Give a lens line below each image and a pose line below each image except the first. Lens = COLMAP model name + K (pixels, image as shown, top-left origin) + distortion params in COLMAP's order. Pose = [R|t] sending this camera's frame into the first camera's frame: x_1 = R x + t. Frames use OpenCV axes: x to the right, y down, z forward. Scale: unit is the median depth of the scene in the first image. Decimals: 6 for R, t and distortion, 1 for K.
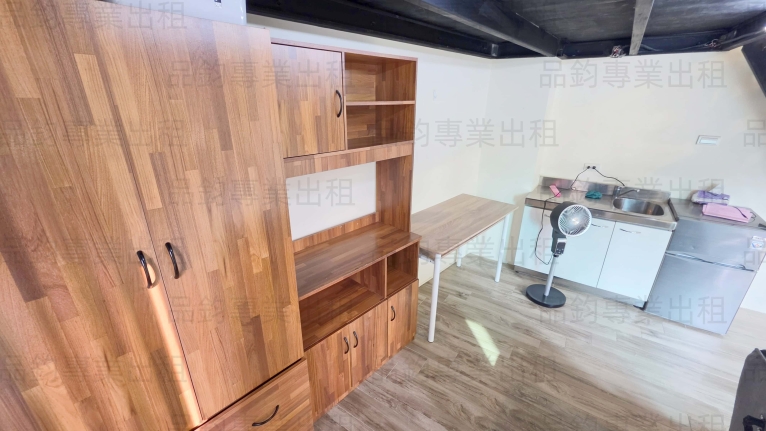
lens RADIAL K [[307.8, 0, 383.6], [0, 307.8, 215.2], [0, 0, 1]] dist [0.001073, 0.000336]
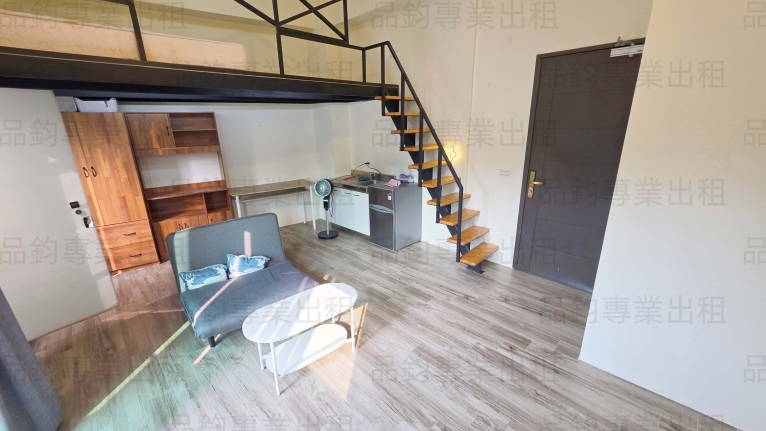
lens RADIAL K [[307.8, 0, 380.9], [0, 307.8, 214.0], [0, 0, 1]] dist [0.001073, 0.000336]
pose [[0.982550, 0.028932, -0.183733, 2.294069], [-0.041655, 0.996965, -0.065774, 0.497966], [0.181273, 0.072279, 0.980773, -1.346308]]
